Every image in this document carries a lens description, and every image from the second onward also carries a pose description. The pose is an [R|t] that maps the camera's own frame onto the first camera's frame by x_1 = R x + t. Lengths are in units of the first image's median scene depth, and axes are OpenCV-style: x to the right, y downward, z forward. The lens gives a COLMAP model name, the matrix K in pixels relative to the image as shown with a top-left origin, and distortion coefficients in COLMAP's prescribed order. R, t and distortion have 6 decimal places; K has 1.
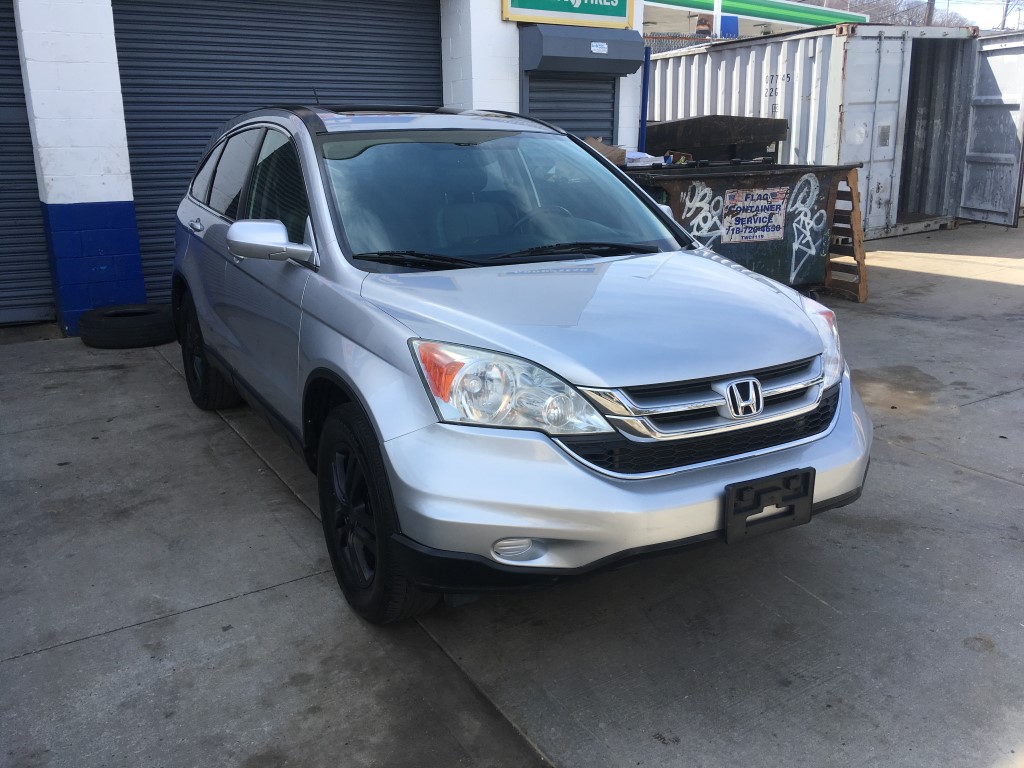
lens RADIAL K [[864.5, 0, 515.3], [0, 864.5, 379.2], [0, 0, 1]] dist [0.100603, -0.143836]
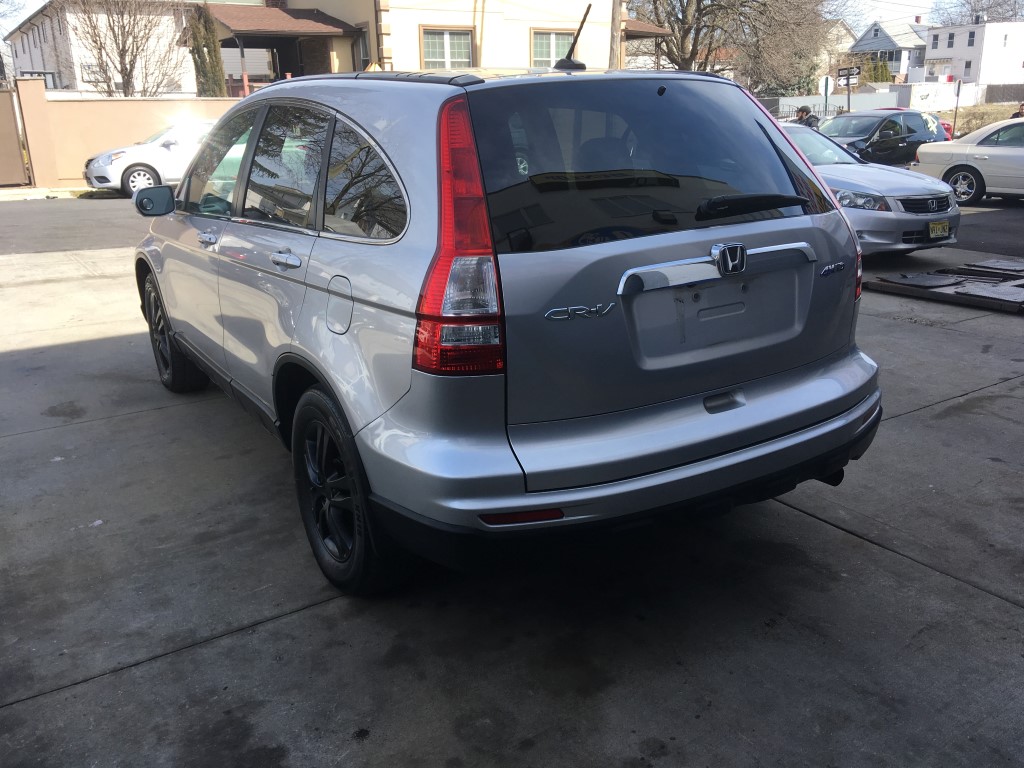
lens RADIAL K [[864.5, 0, 501.9], [0, 864.5, 381.0], [0, 0, 1]] dist [0.100603, -0.143836]
pose [[-0.999018, 0.039178, -0.020677, -0.224202], [0.022068, 0.844838, 0.534568, -0.577963], [0.038412, 0.533587, -0.844873, 2.111229]]
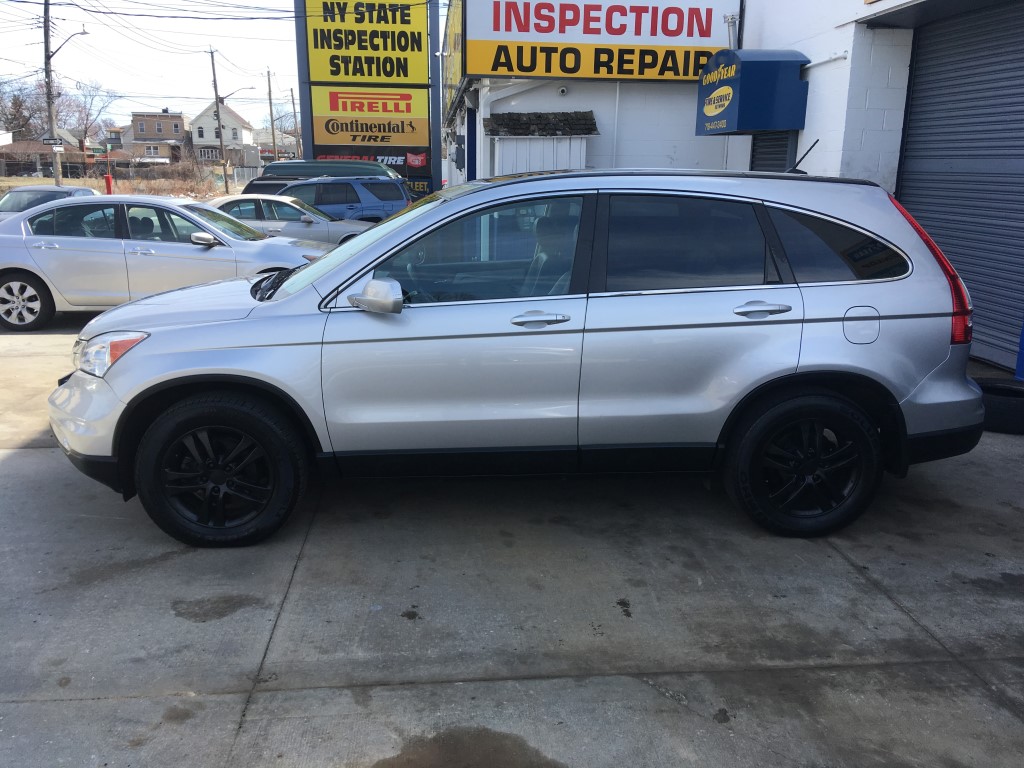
lens RADIAL K [[864.5, 0, 506.4], [0, 864.5, 383.0], [0, 0, 1]] dist [0.100603, -0.143836]
pose [[-0.439329, 0.212966, -0.872718, 0.958239], [-0.237090, 0.909559, 0.341308, -0.462884], [0.866475, 0.356859, -0.349103, 1.537970]]
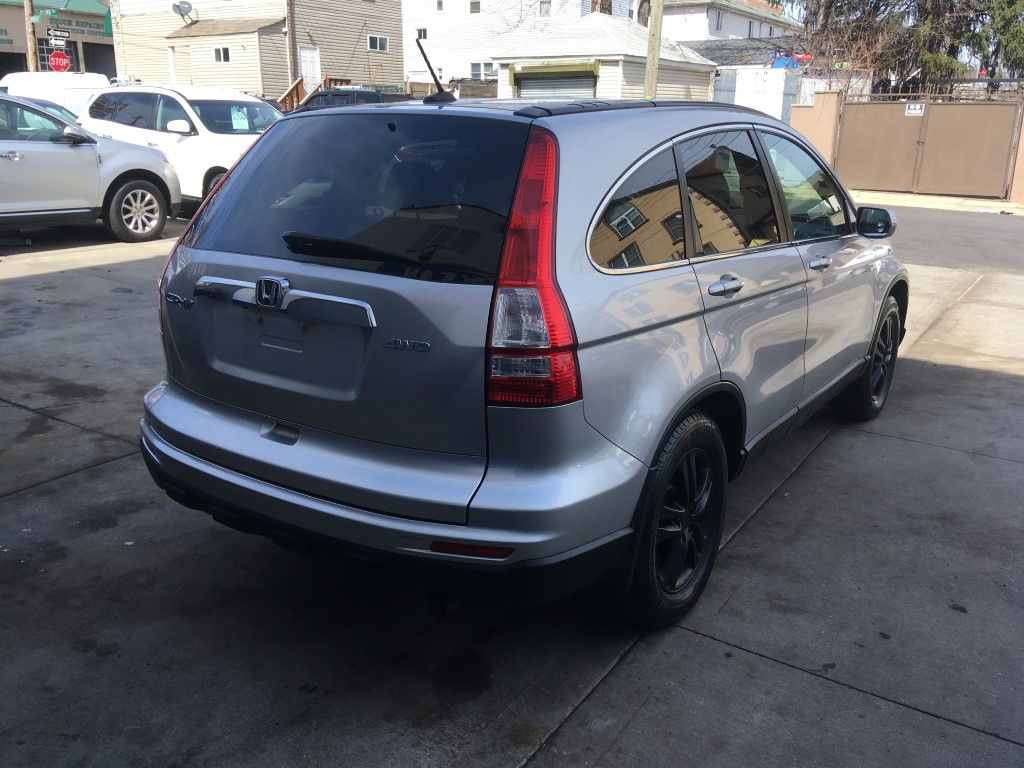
lens RADIAL K [[864.5, 0, 508.0], [0, 864.5, 384.0], [0, 0, 1]] dist [0.100603, -0.143836]
pose [[-0.427290, -0.254654, 0.867511, -1.021602], [0.225404, 0.899212, 0.374981, -0.457095], [-0.875567, 0.355766, -0.326824, 1.636001]]
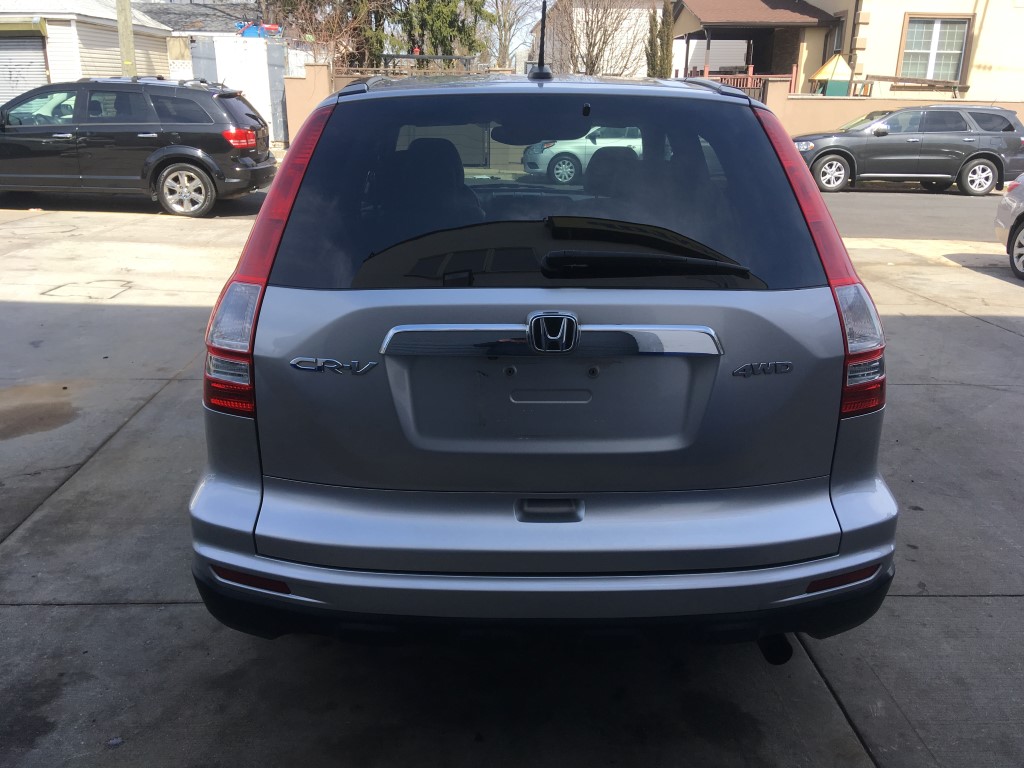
lens RADIAL K [[864.5, 0, 508.2], [0, 864.5, 392.9], [0, 0, 1]] dist [0.100603, -0.143836]
pose [[-0.874337, -0.155443, 0.459753, -0.597329], [0.120375, 0.848258, 0.515721, -0.536756], [-0.470154, 0.506257, -0.722952, 1.921927]]
